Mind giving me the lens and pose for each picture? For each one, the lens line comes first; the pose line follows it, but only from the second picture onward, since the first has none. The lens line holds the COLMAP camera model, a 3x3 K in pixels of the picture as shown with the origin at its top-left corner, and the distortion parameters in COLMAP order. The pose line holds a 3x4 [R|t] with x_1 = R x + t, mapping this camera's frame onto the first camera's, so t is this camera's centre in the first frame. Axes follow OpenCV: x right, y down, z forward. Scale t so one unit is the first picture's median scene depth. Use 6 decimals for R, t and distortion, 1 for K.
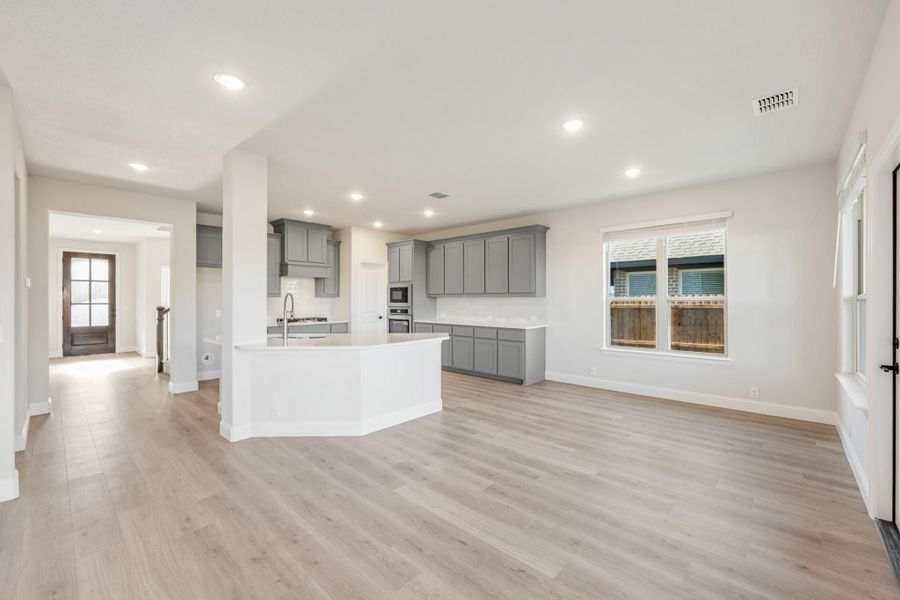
lens RADIAL K [[369.6, 0, 450.3], [0, 369.6, 302.7], [0, 0, 1]] dist [-0.001009, -0.000187]
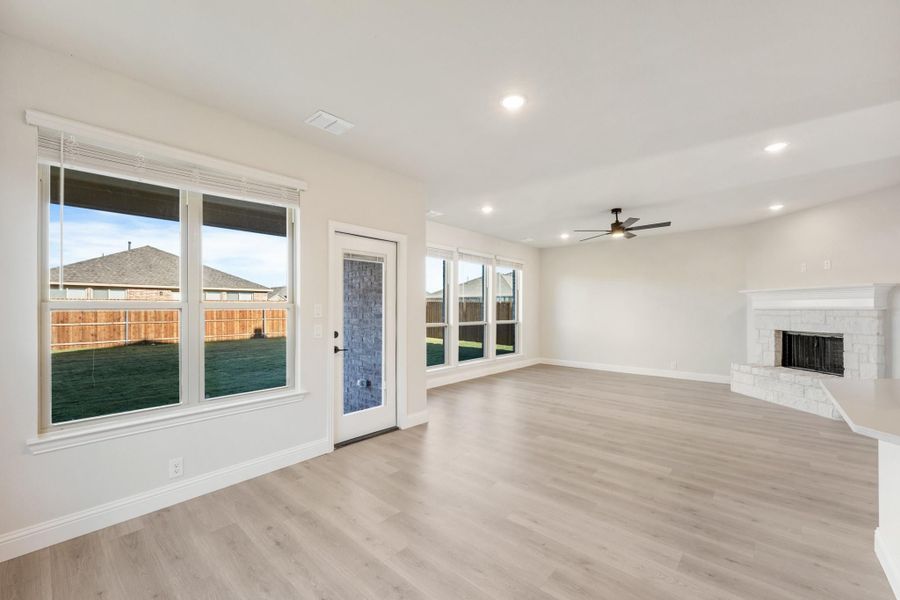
lens RADIAL K [[369.6, 0, 450.3], [0, 369.6, 302.7], [0, 0, 1]] dist [-0.001009, -0.000187]
pose [[-0.999726, 0.001594, -0.023362, 0.292111], [0.001676, 0.999992, -0.003507, -0.010652], [0.023356, -0.003546, -0.999721, 1.082180]]
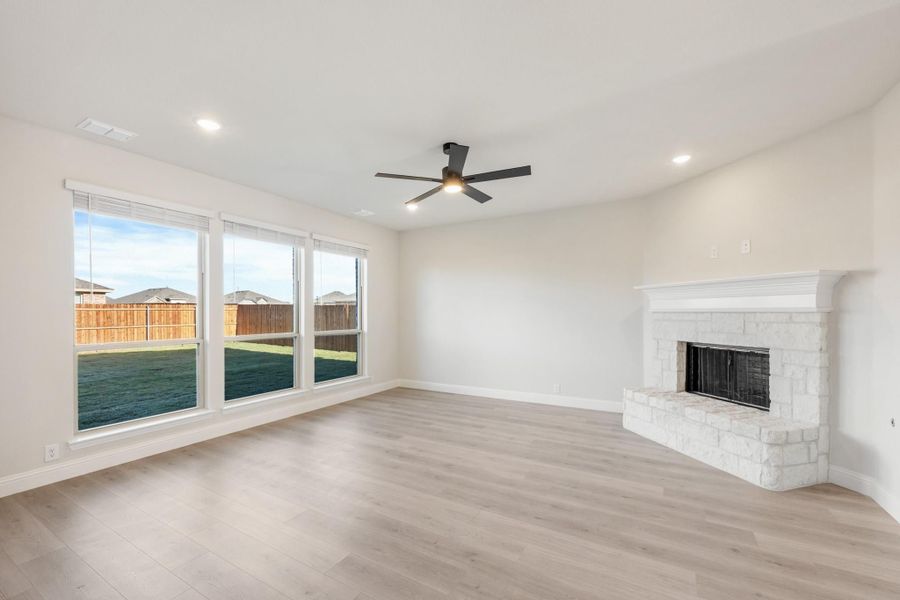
lens RADIAL K [[375.1, 0, 455.9], [0, 375.1, 312.5], [0, 0, 1]] dist [0.001512, 0.000072]
pose [[-0.973773, 0.007585, -0.227394, -0.060741], [0.004944, 0.999914, 0.012183, -0.004174], [0.227467, 0.010740, -0.973727, 0.673765]]
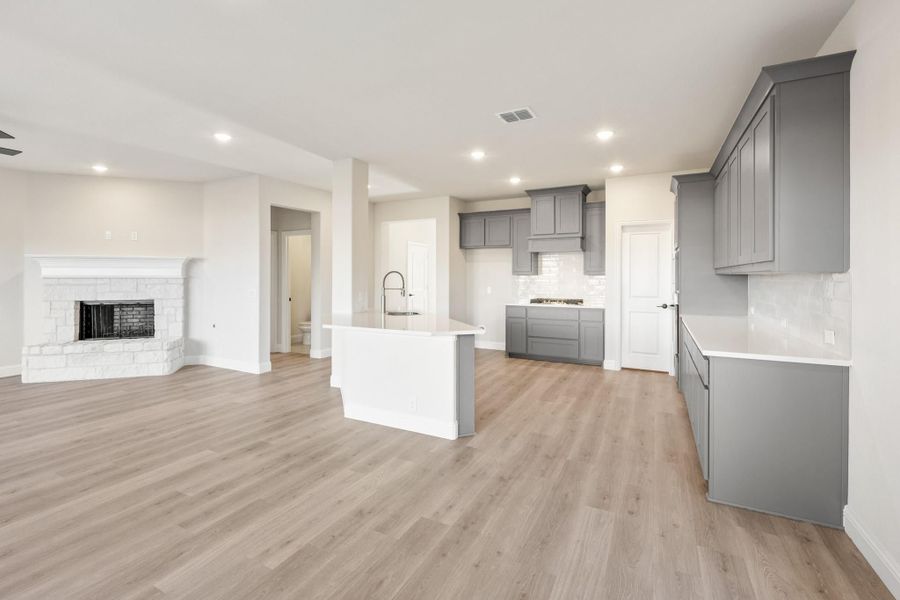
lens RADIAL K [[403.2, 0, 447.0], [0, 403.2, 275.2], [0, 0, 1]] dist [-0.001053, -0.000105]
pose [[0.261810, -0.000033, -0.965119, 0.598362], [-0.012818, 0.999912, -0.003512, -0.009244], [0.965034, 0.013290, 0.261786, 0.683130]]
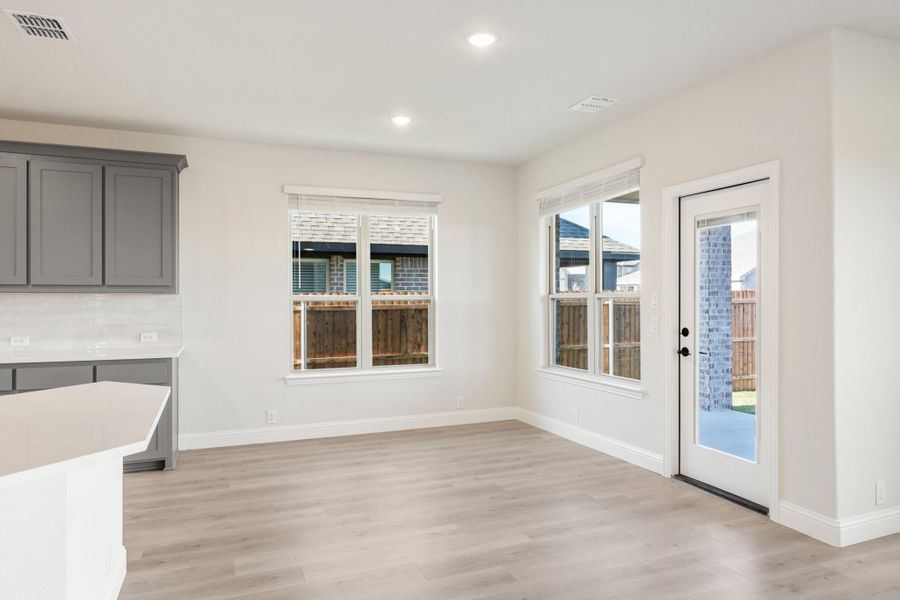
lens RADIAL K [[572.9, 0, 450.0], [0, 572.9, 300.0], [0, 0, 1]] dist [-0.000849, -0.000445]
pose [[0.428408, -0.001695, 0.903584, -0.374973], [0.009633, 0.999950, -0.002691, -0.001500], [-0.903534, 0.009858, 0.428403, 0.354629]]
